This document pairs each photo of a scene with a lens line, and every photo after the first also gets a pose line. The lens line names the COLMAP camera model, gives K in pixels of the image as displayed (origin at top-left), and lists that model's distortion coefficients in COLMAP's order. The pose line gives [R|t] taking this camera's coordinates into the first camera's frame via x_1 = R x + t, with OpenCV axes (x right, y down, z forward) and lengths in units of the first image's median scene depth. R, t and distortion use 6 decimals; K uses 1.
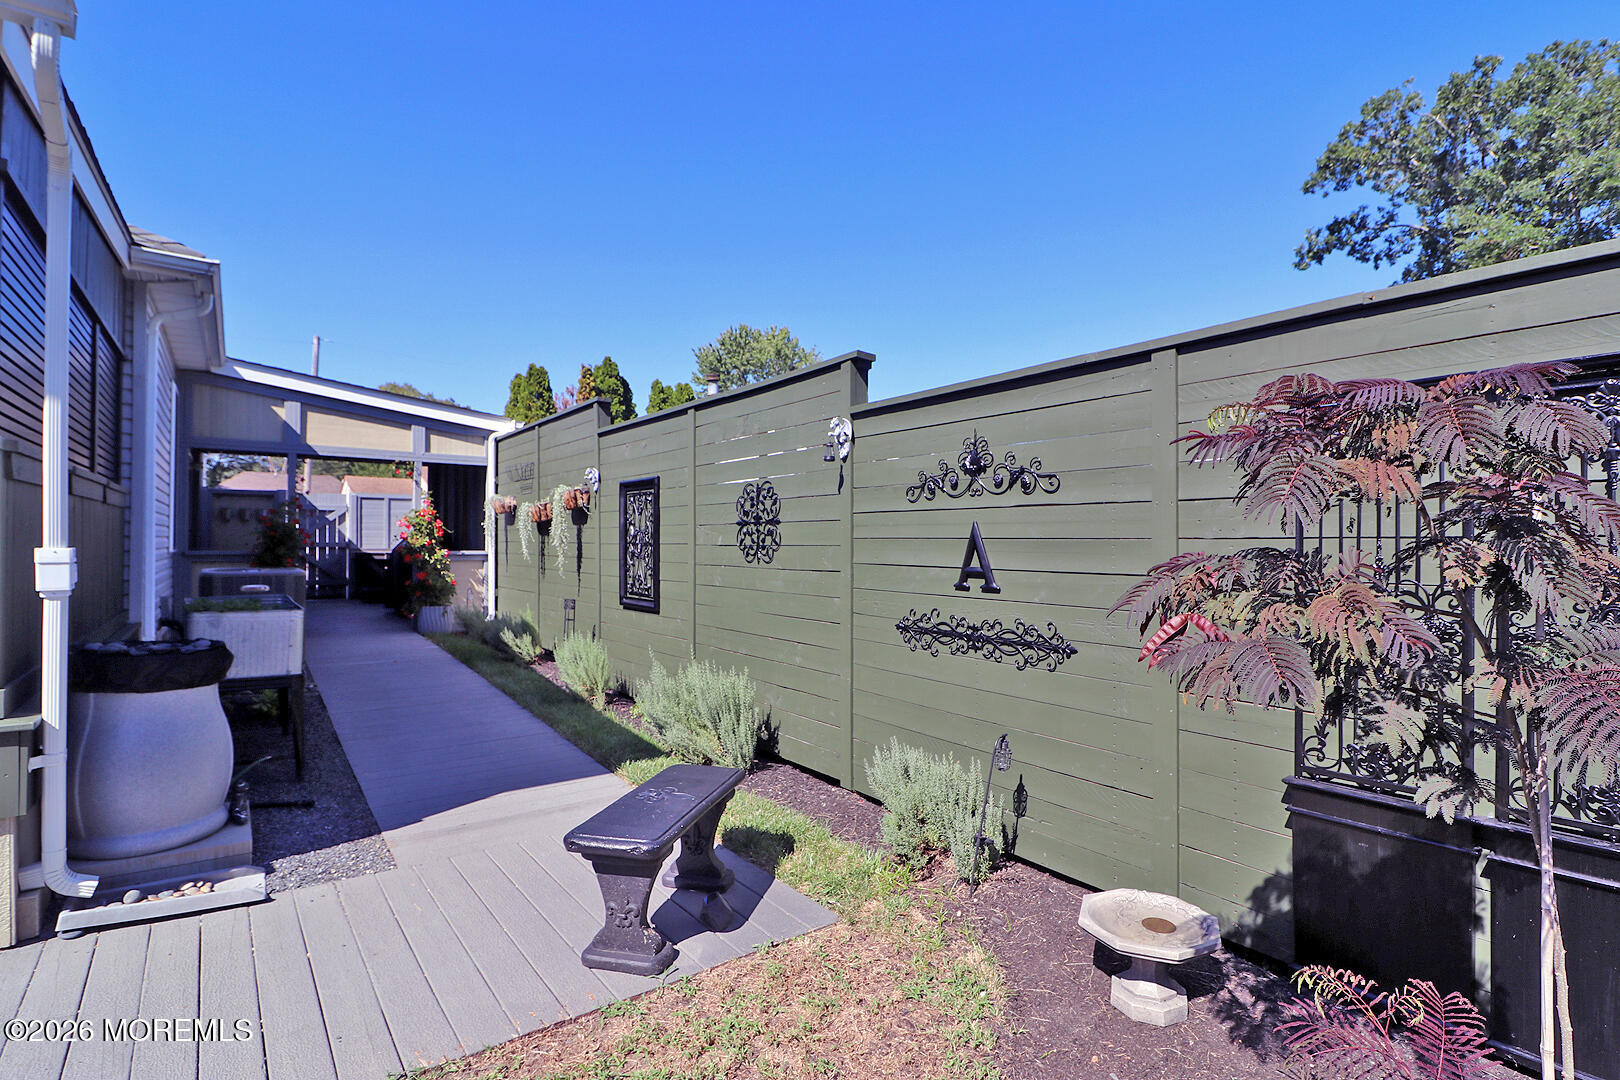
lens RADIAL K [[770.0, 0, 817.9], [0, 770.0, 537.4], [0, 0, 1]] dist [-0.000096, -0.013467]
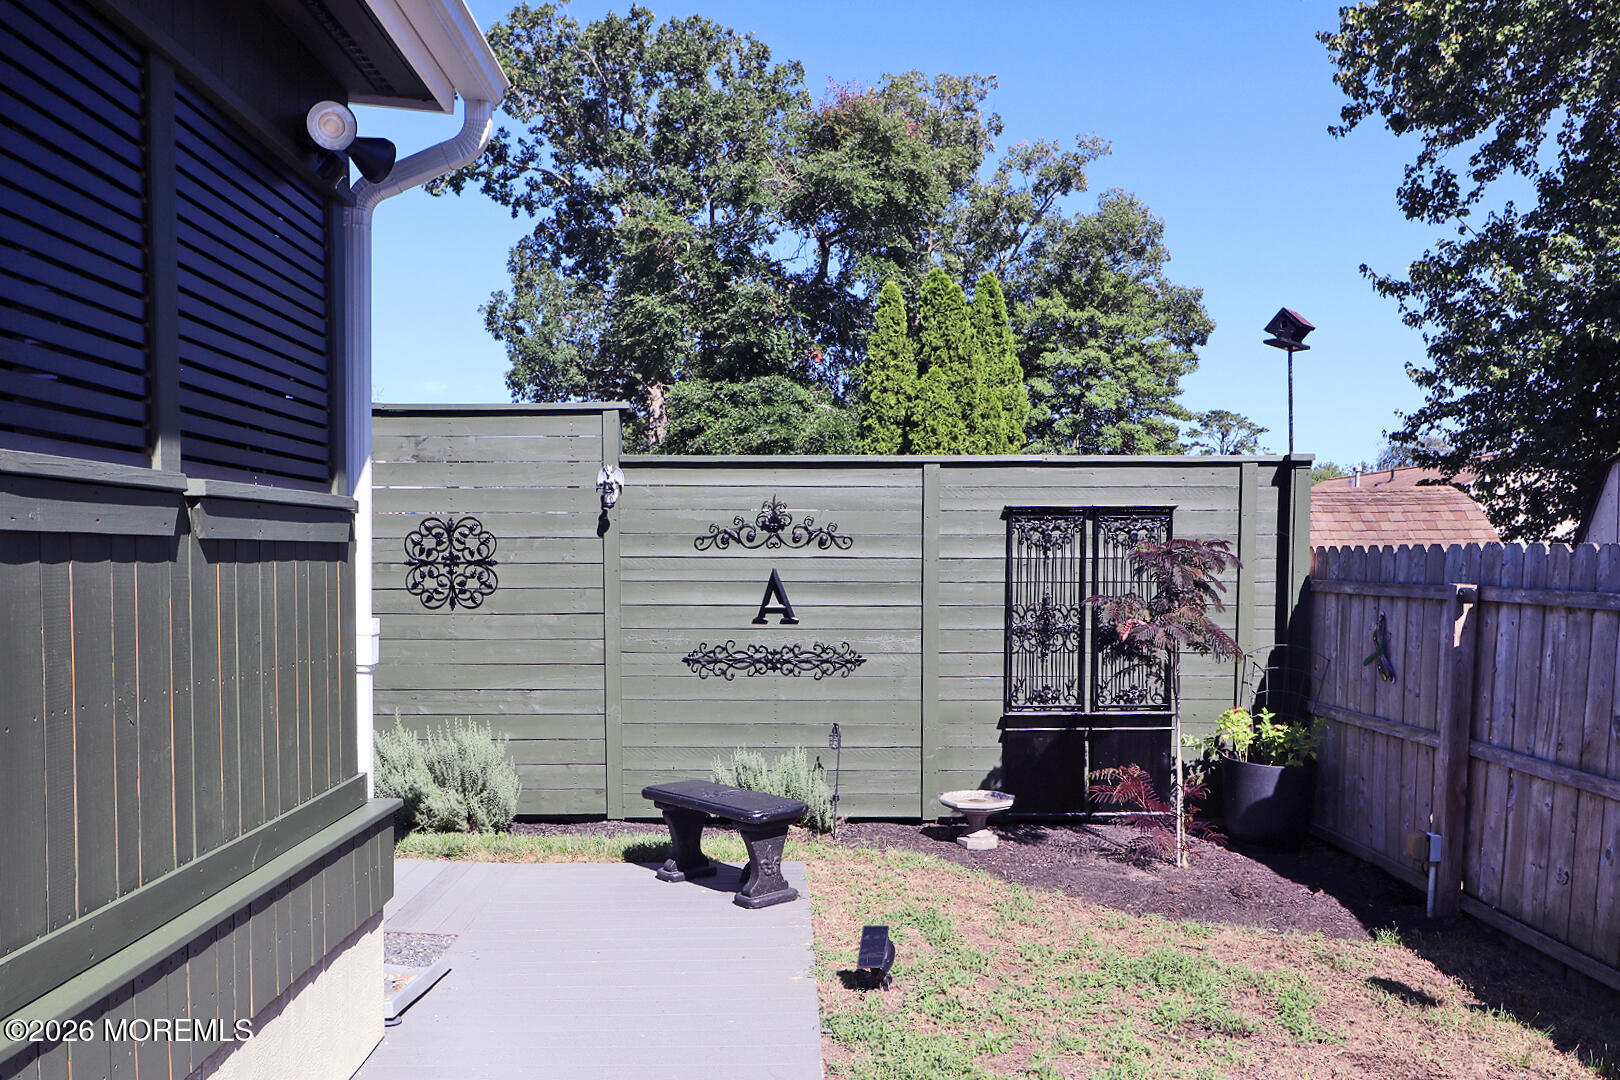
lens RADIAL K [[1227.4, 0, 807.3], [0, 1227.4, 614.9], [0, 0, 1]] dist [0.011367, 0.001636]
pose [[0.591453, -0.041943, 0.805248, -0.662267], [-0.004287, 0.998469, 0.055156, -0.026770], [-0.806328, -0.036075, 0.590368, -0.111609]]
